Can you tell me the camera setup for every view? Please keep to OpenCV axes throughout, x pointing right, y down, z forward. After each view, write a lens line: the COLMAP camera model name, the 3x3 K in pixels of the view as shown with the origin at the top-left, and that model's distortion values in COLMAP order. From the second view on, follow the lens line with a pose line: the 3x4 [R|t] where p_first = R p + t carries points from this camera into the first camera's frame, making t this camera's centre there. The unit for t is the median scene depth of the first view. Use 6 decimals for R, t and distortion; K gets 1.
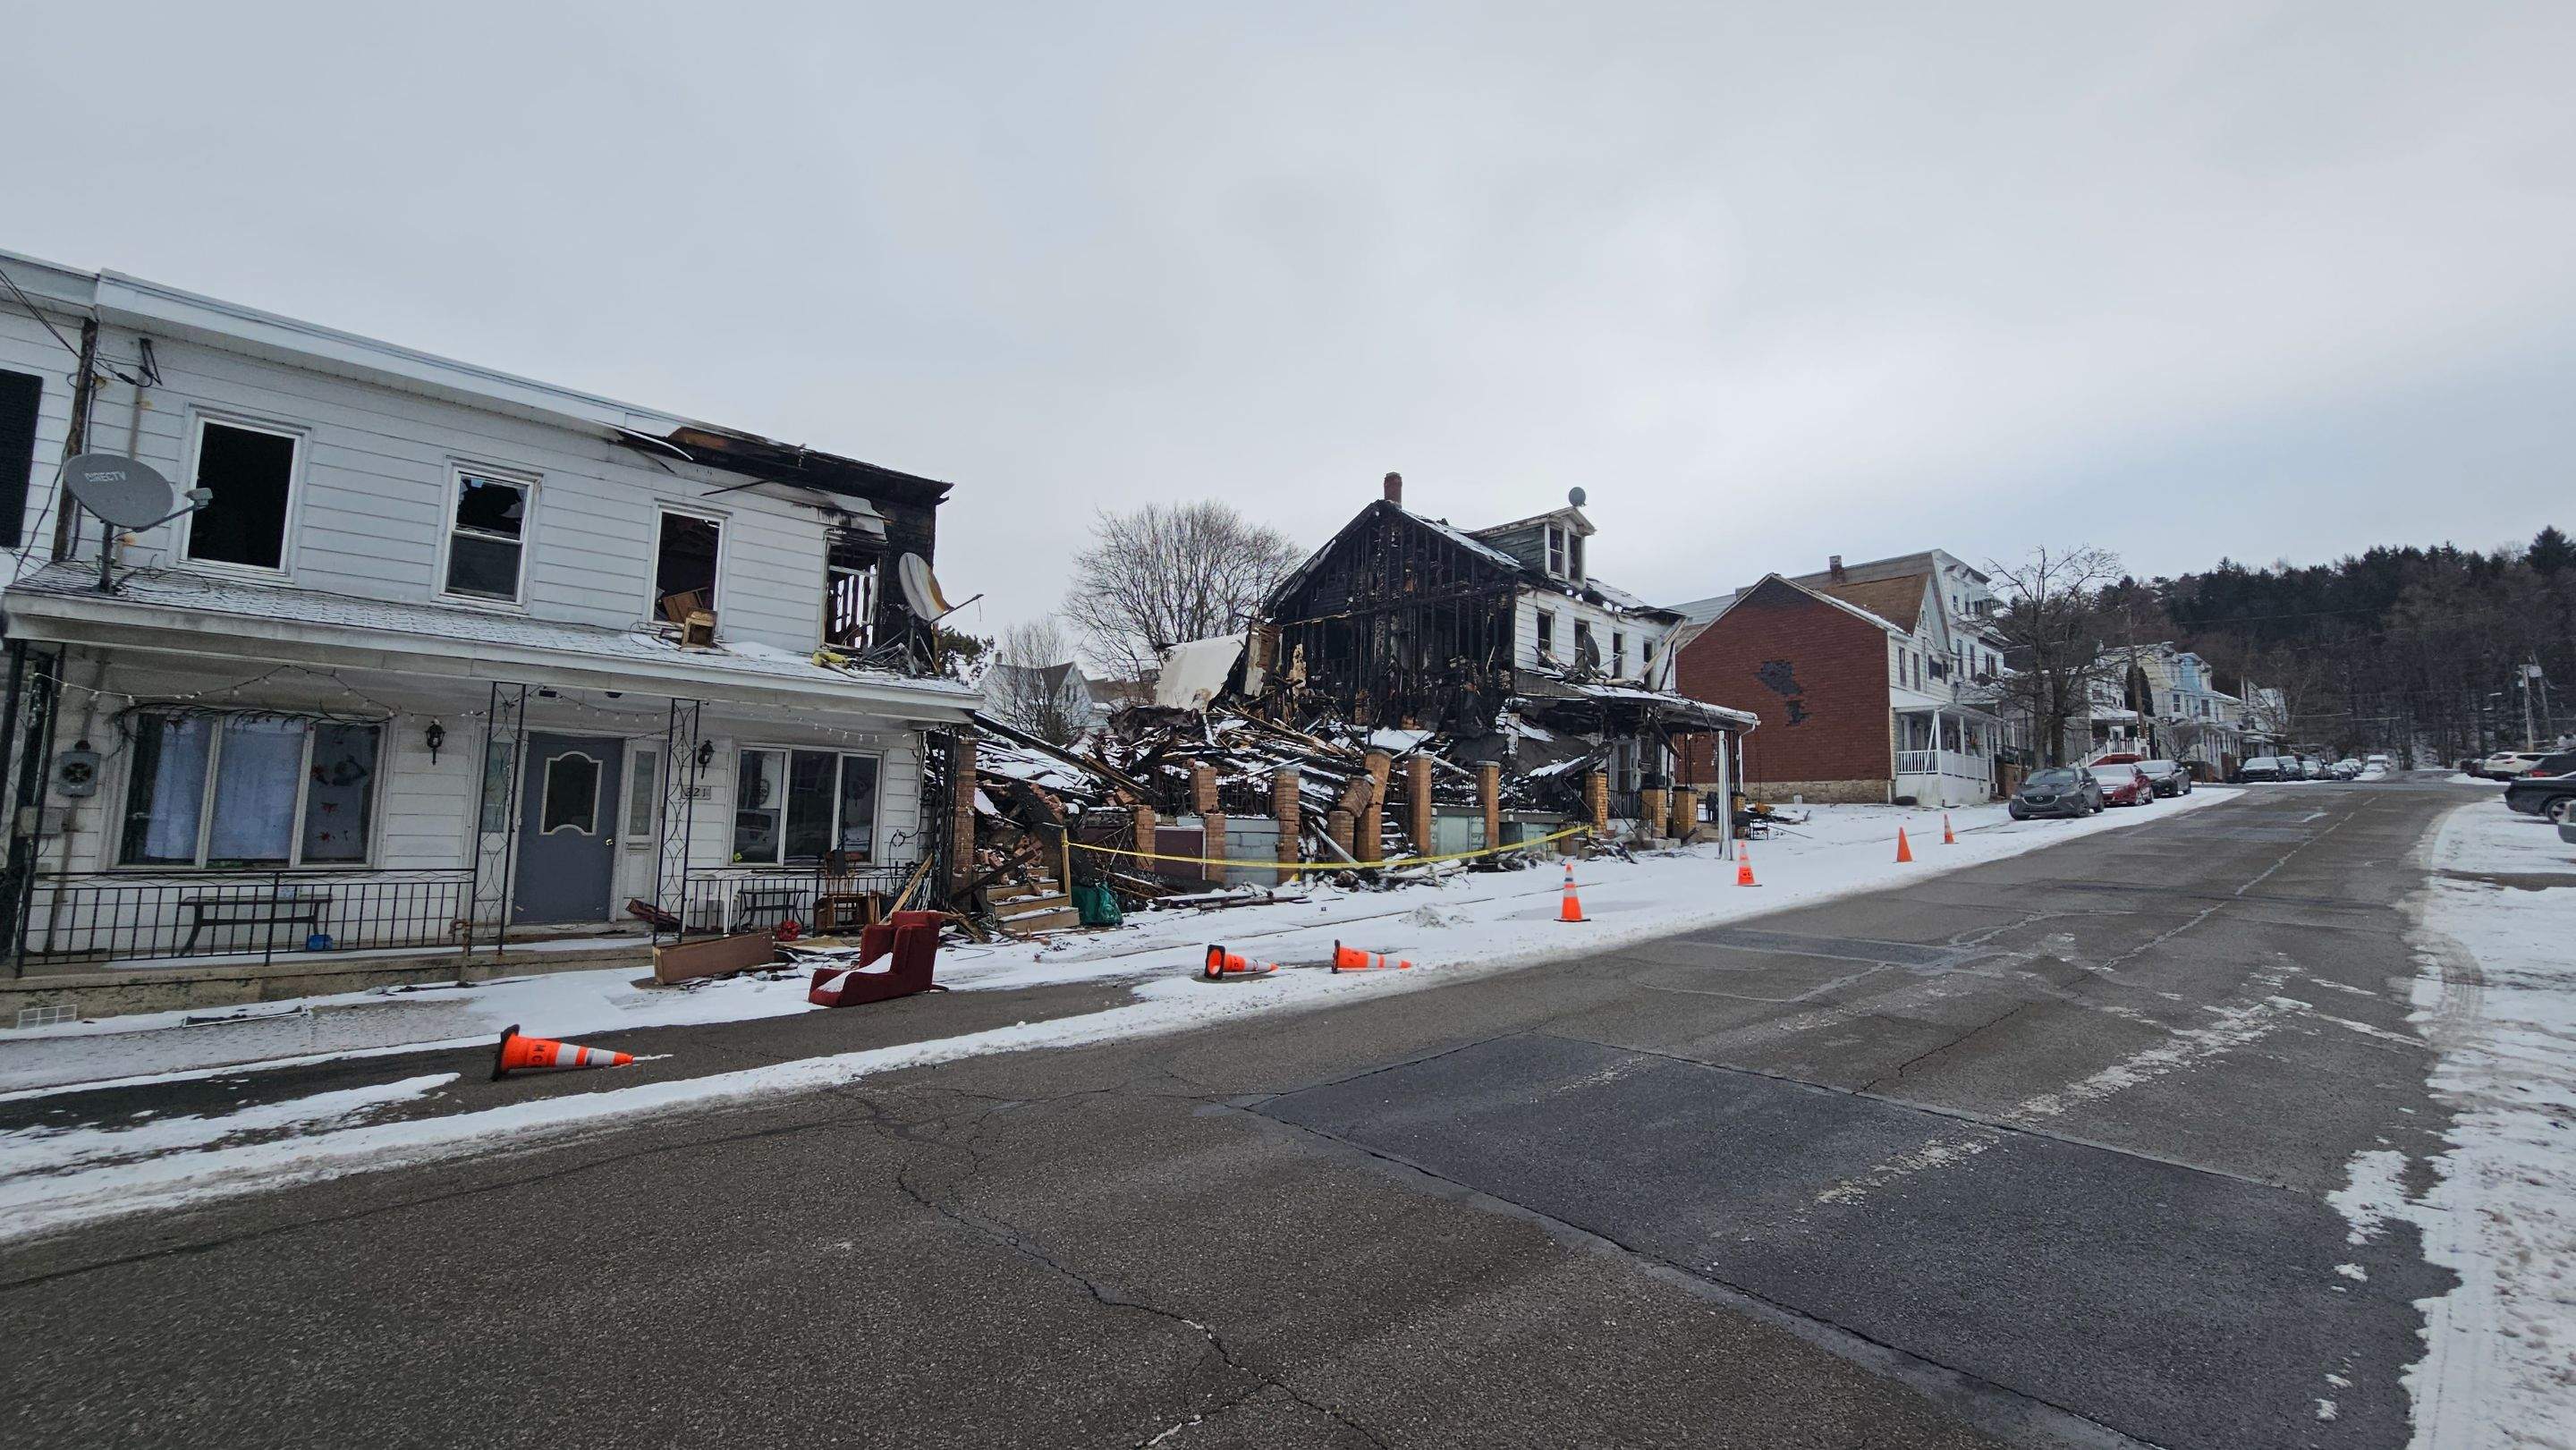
lens RADIAL K [[1058.6, 0, 1291.7], [0, 1058.6, 721.5], [0, 0, 1]] dist [-0.010926, 0.003103]
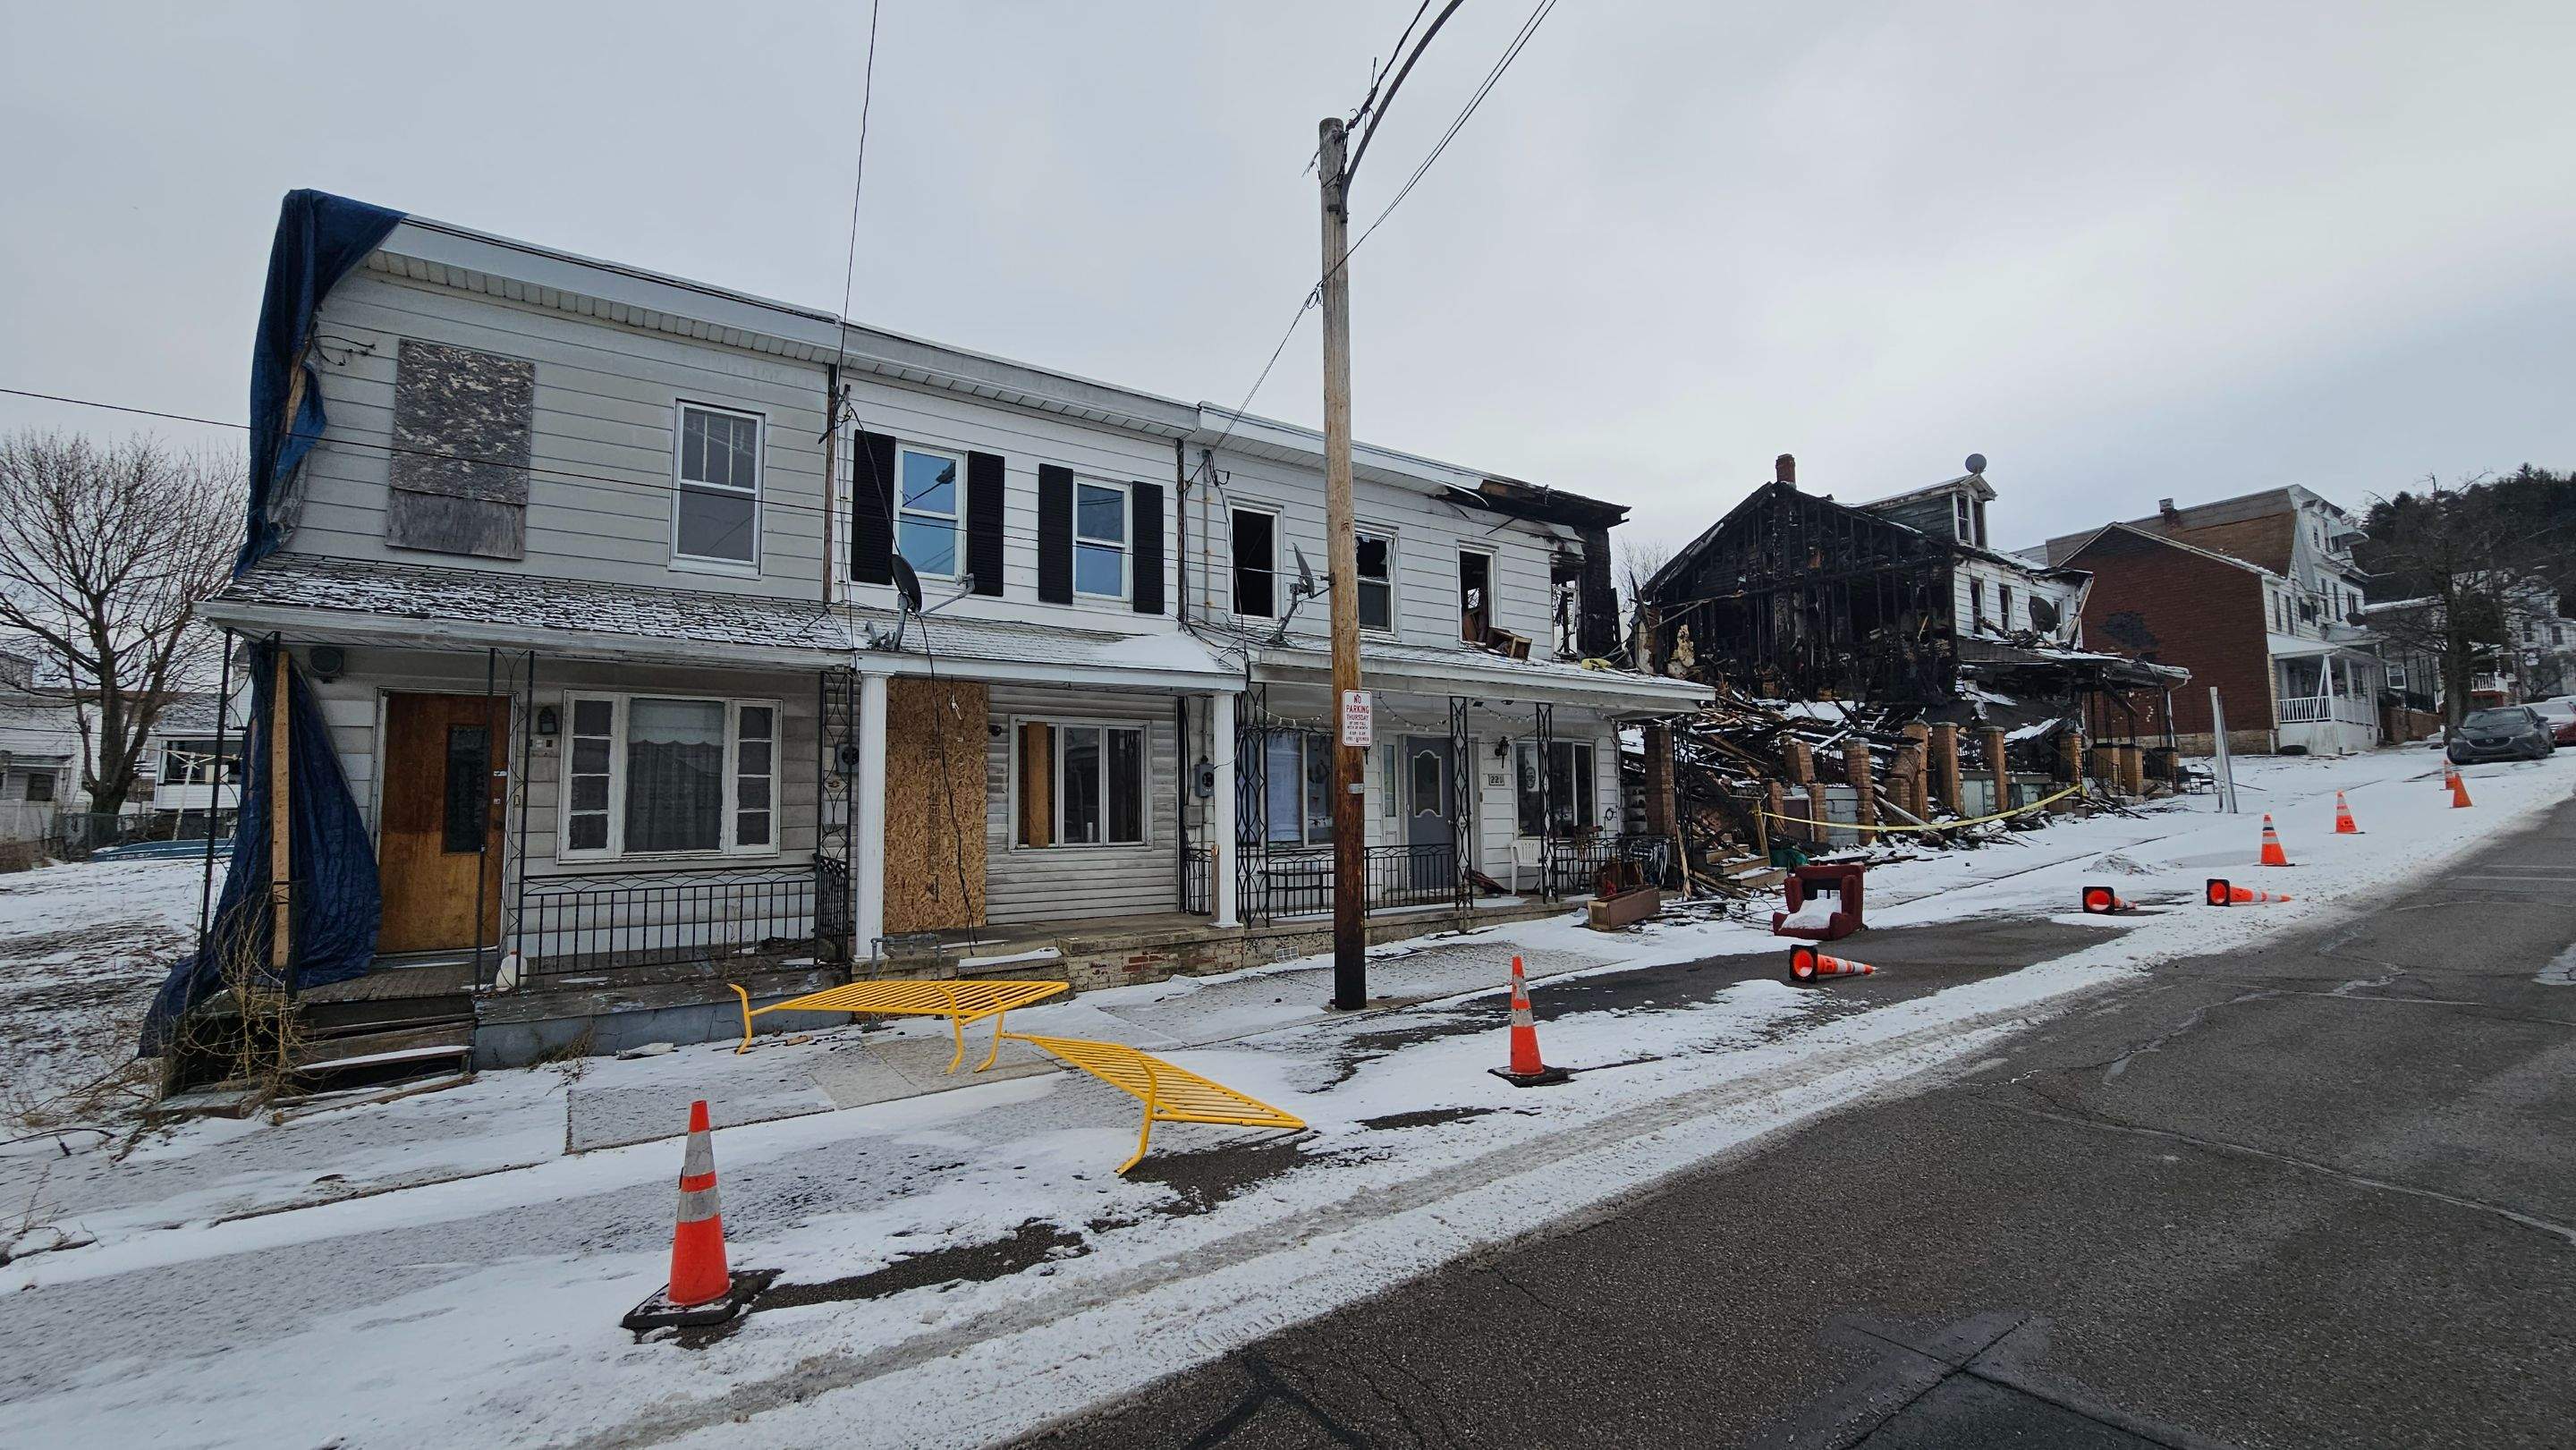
lens RADIAL K [[1058.6, 0, 1291.7], [0, 1058.6, 721.5], [0, 0, 1]] dist [-0.010926, 0.003103]
pose [[0.990040, -0.045767, -0.133137, -0.634660], [0.048116, 0.998737, 0.014474, -0.028955], [0.132306, -0.020736, 0.990992, -0.238441]]
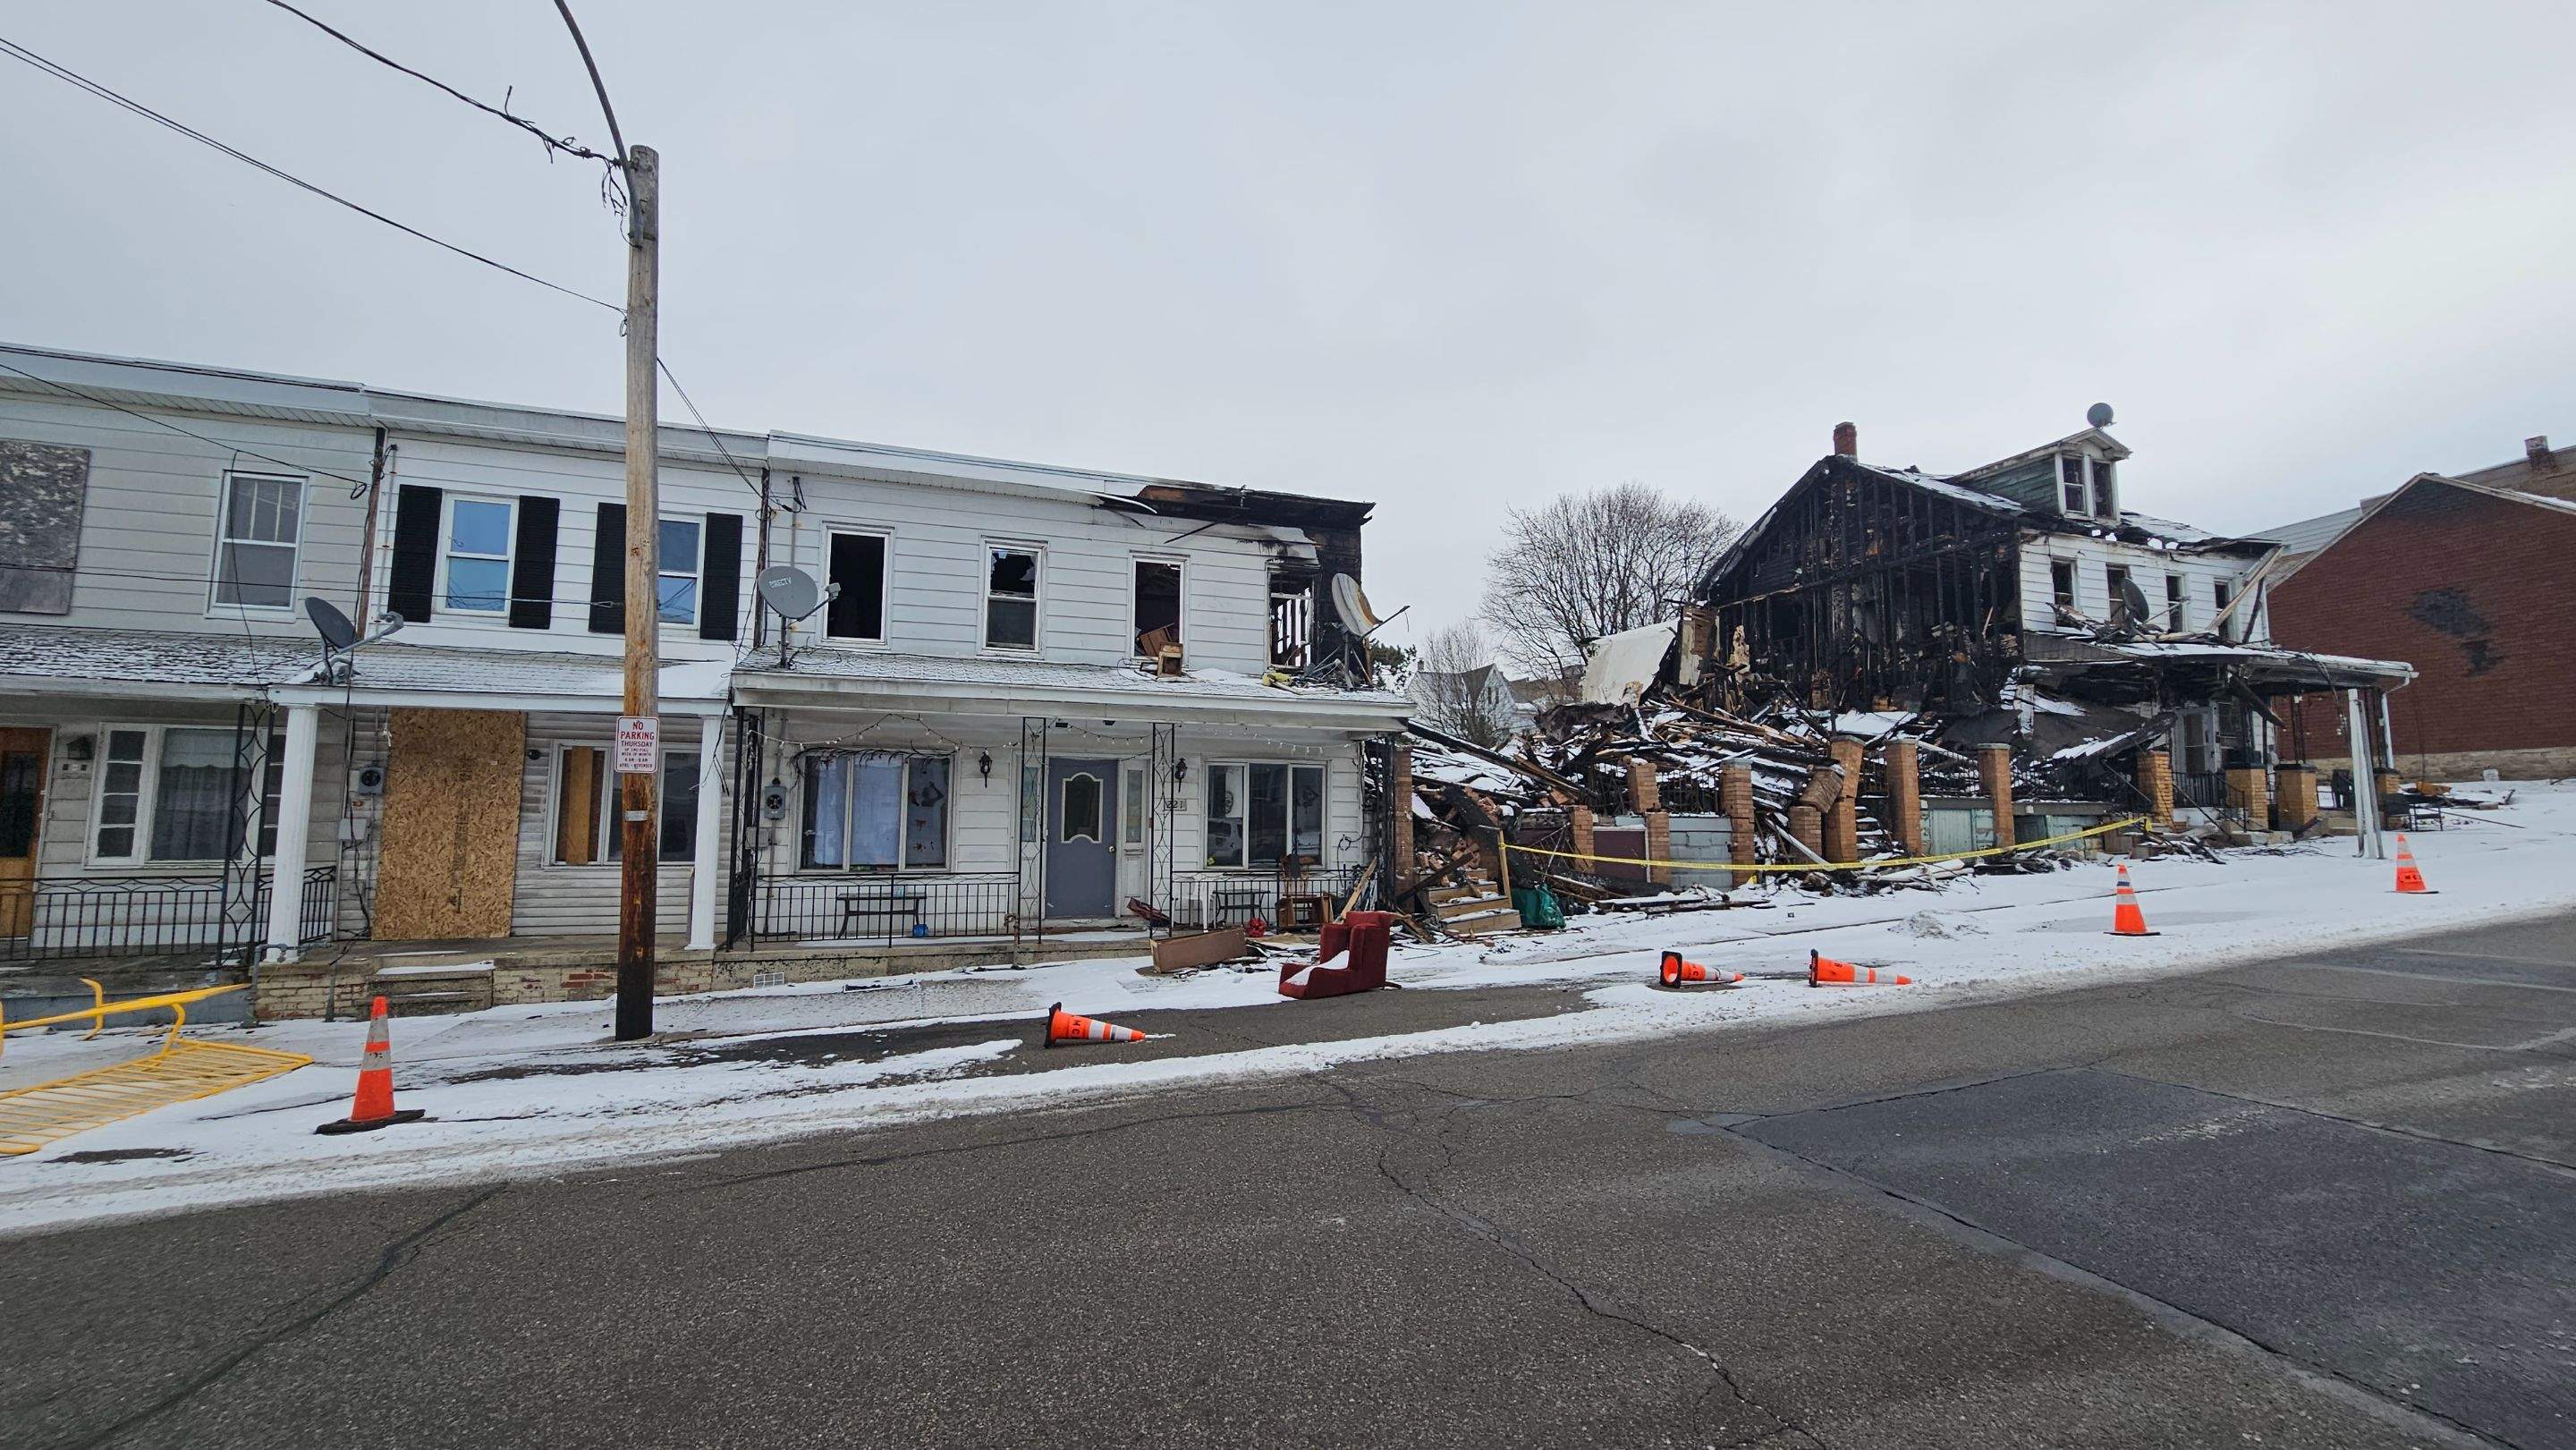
lens RADIAL K [[1061.3, 0, 1281.9], [0, 1061.3, 723.1], [0, 0, 1]] dist [-0.007855, 0.003878]
pose [[0.918741, -0.055341, -0.390964, -0.007825], [0.055257, 0.998406, -0.011474, -0.000680], [0.390976, -0.011062, 0.920335, -0.004382]]
